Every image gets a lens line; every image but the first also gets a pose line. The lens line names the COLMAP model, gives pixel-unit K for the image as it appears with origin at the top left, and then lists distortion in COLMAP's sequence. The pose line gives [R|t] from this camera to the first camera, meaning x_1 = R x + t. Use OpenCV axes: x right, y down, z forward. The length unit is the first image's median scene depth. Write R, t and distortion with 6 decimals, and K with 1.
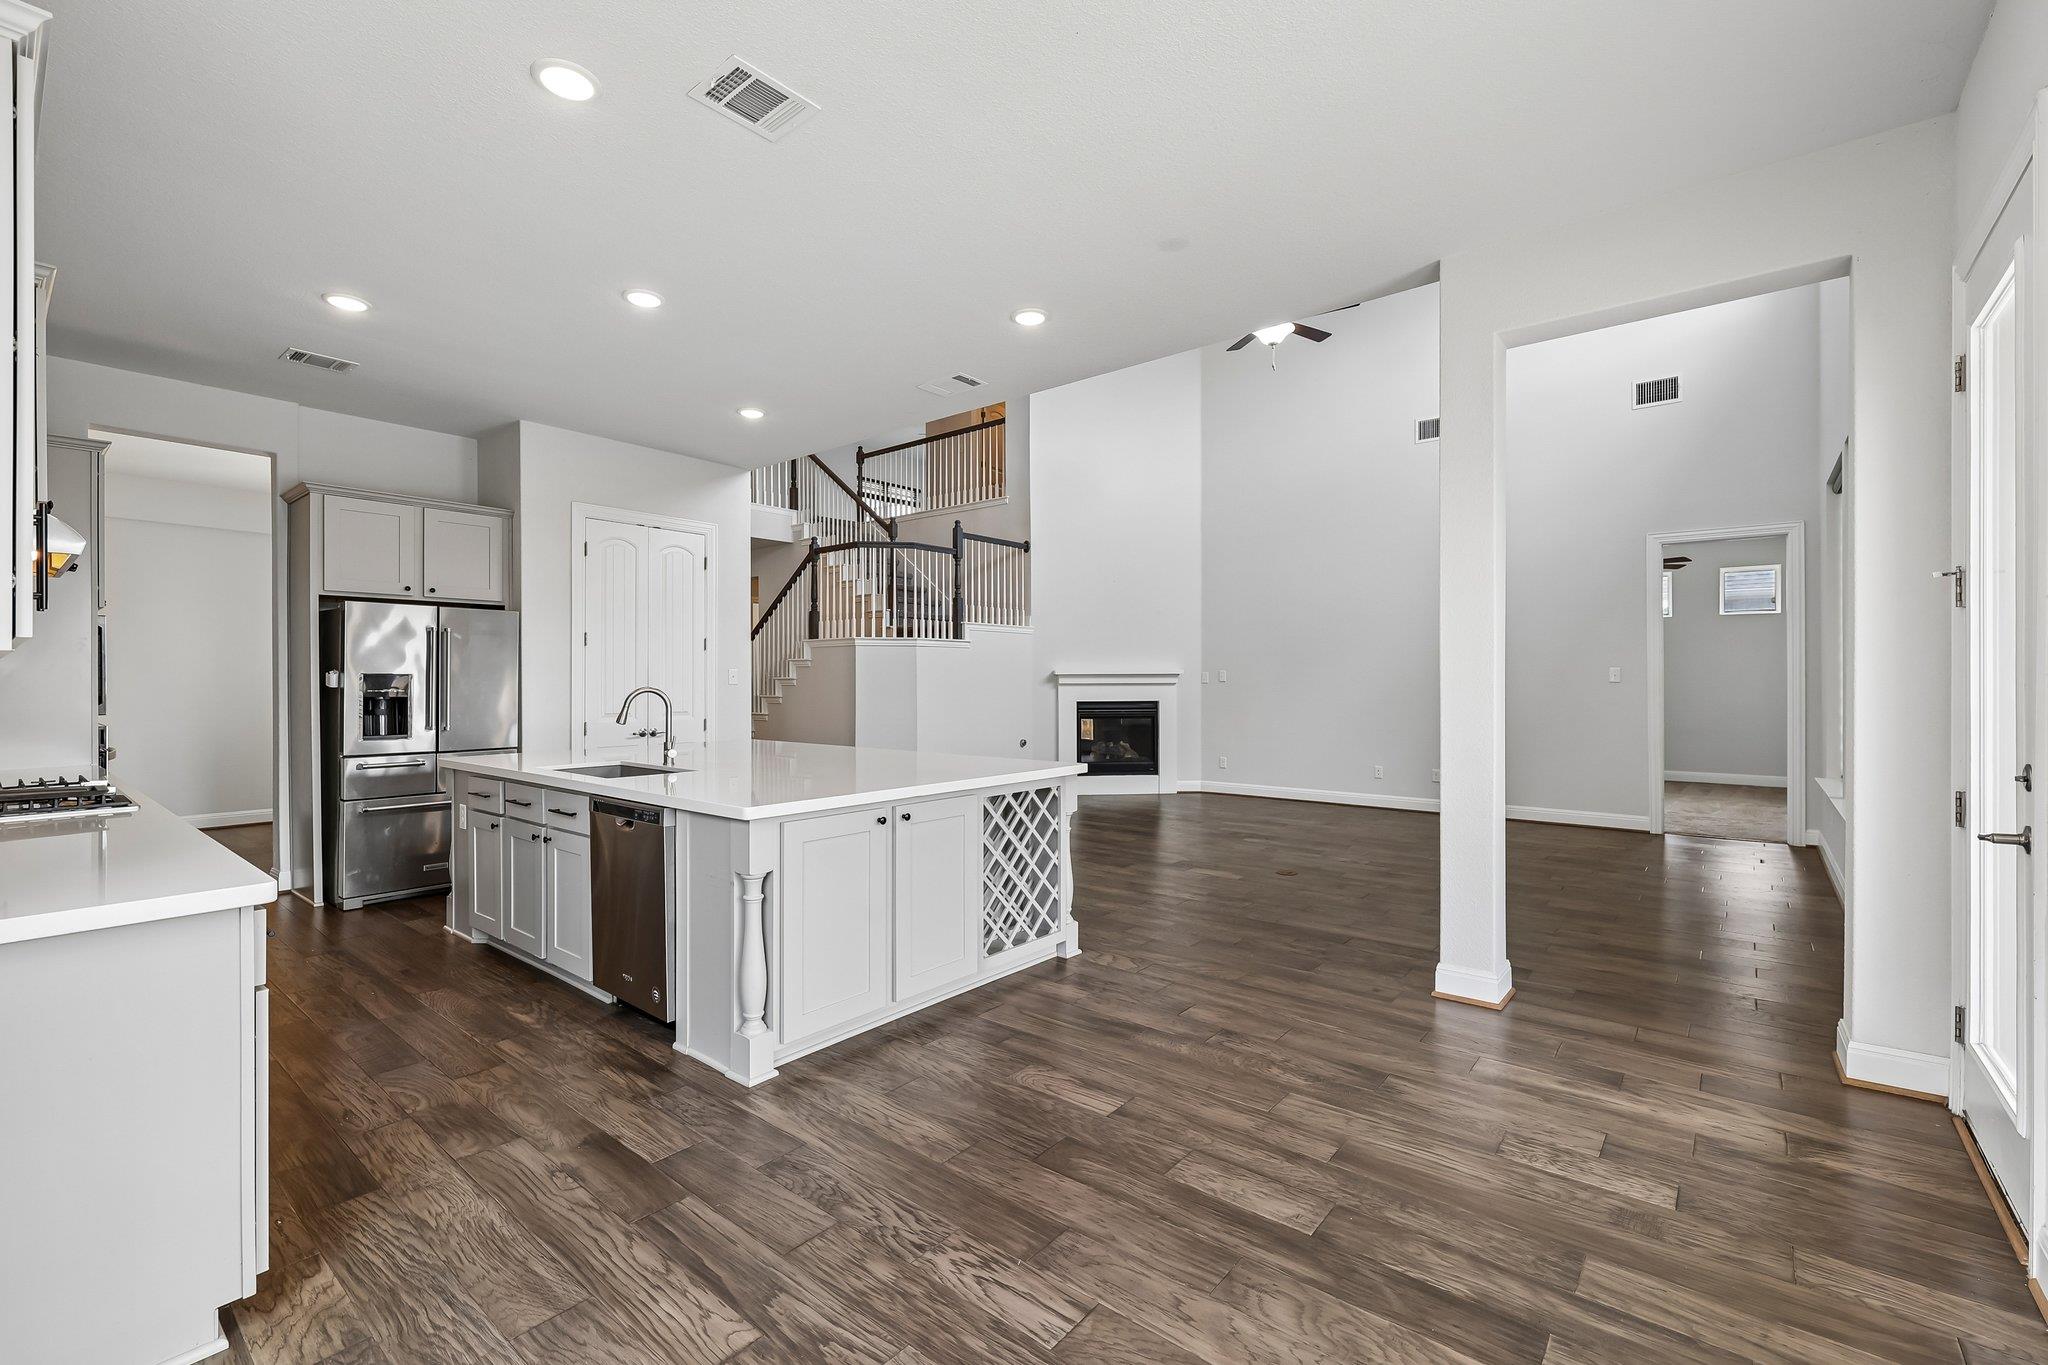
lens RADIAL K [[875.4, 0, 1021.8], [0, 875.4, 682.0], [0, 0, 1]] dist [0.000984, 0.000259]
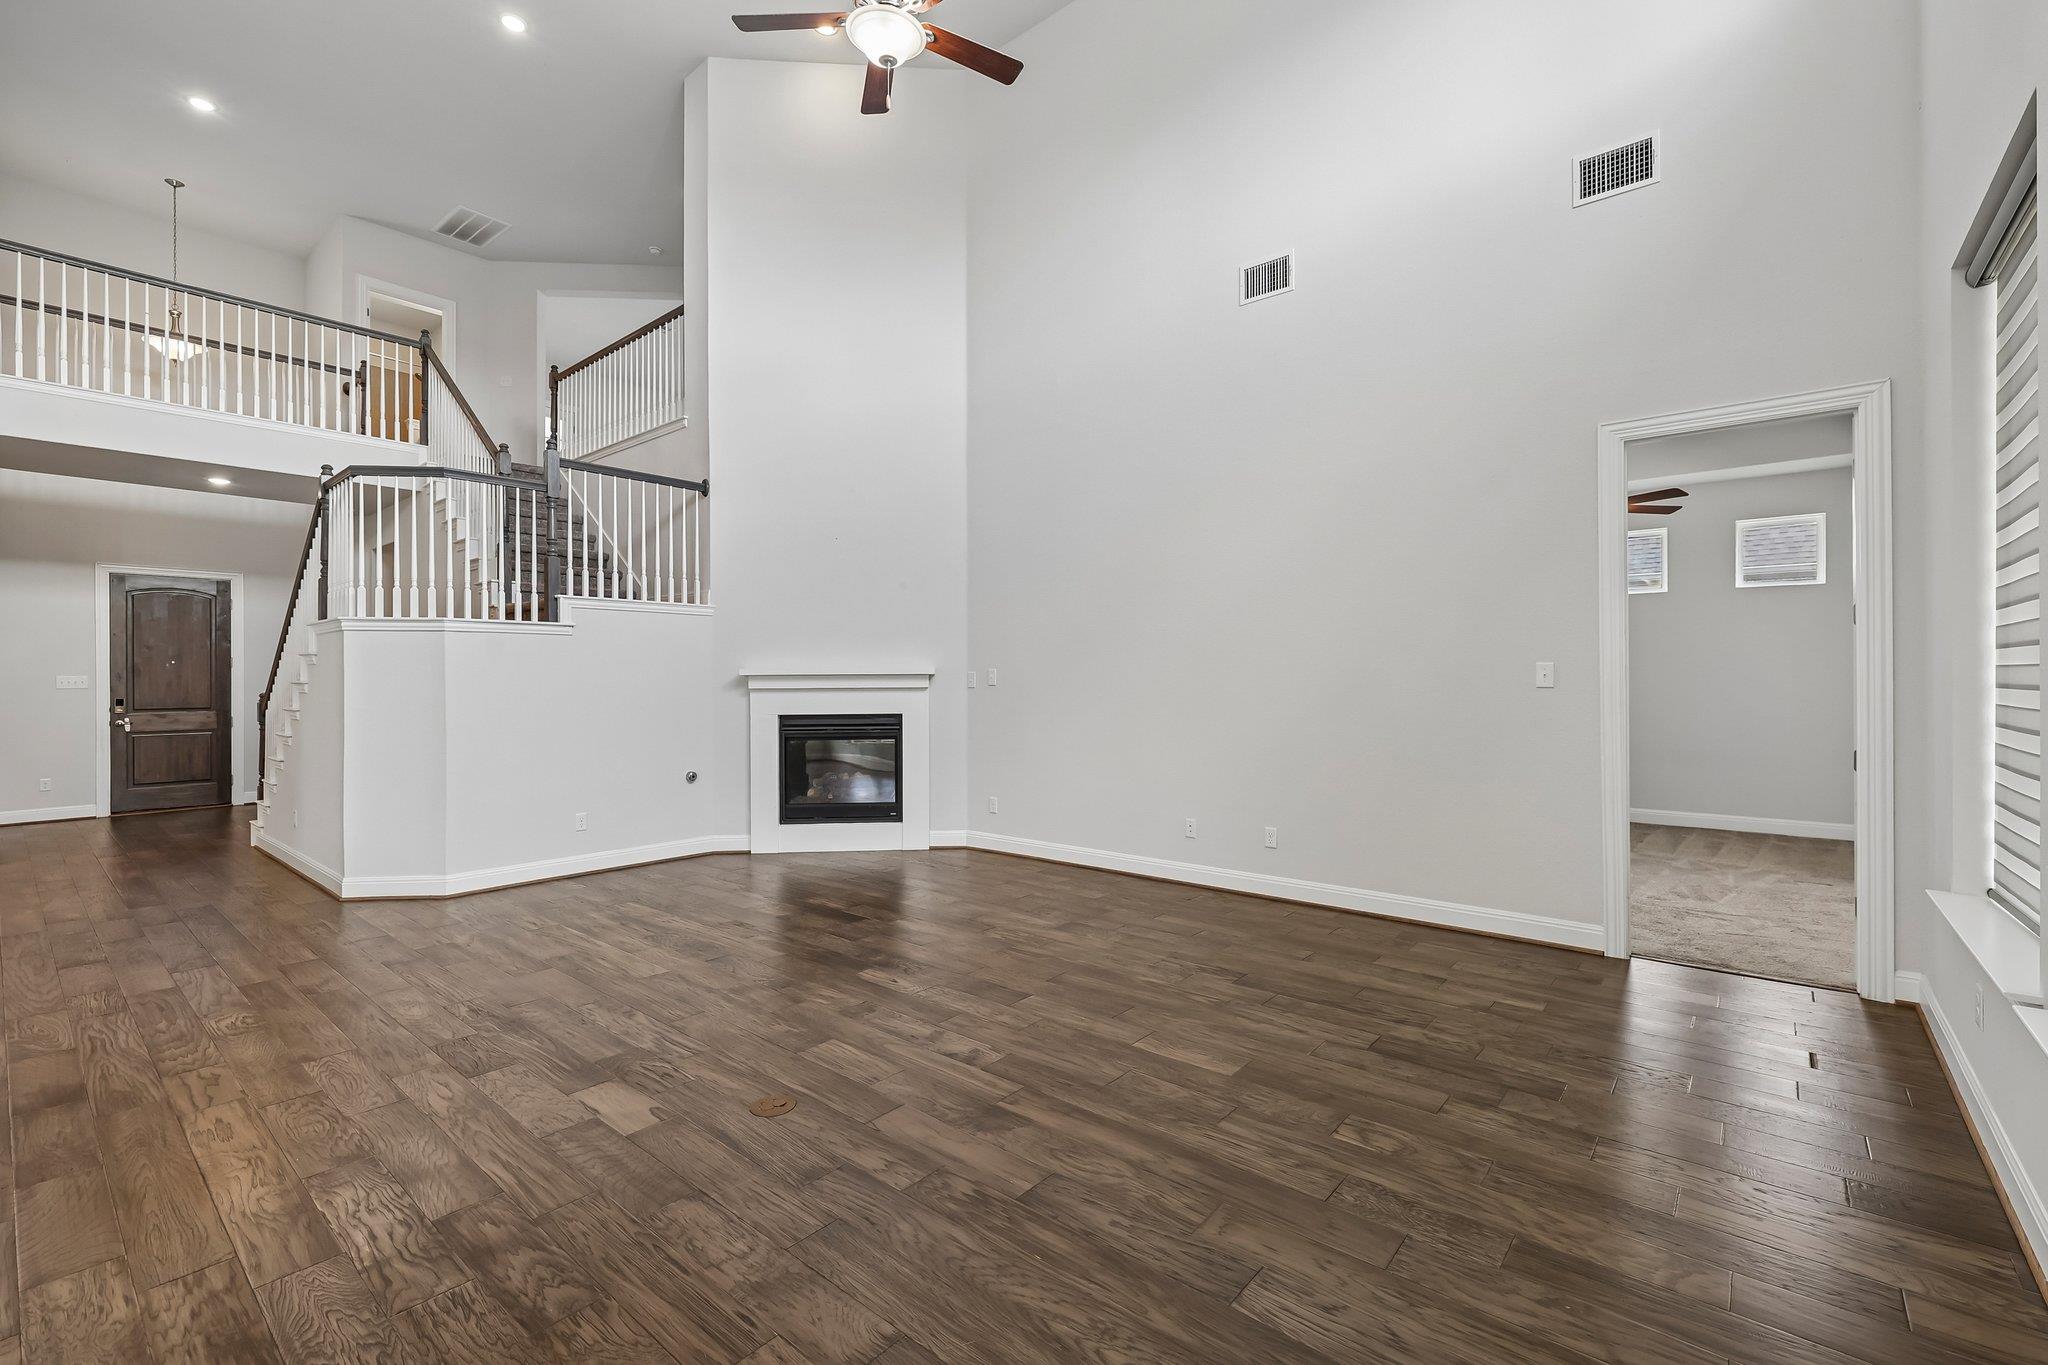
lens RADIAL K [[875.4, 0, 1025.5], [0, 875.4, 683.2], [0, 0, 1]] dist [0.000984, 0.000259]
pose [[0.999894, -0.001833, -0.014426, 0.268698], [0.001826, 0.999998, -0.000499, -0.002013], [0.014427, 0.000473, 0.999896, 0.328265]]
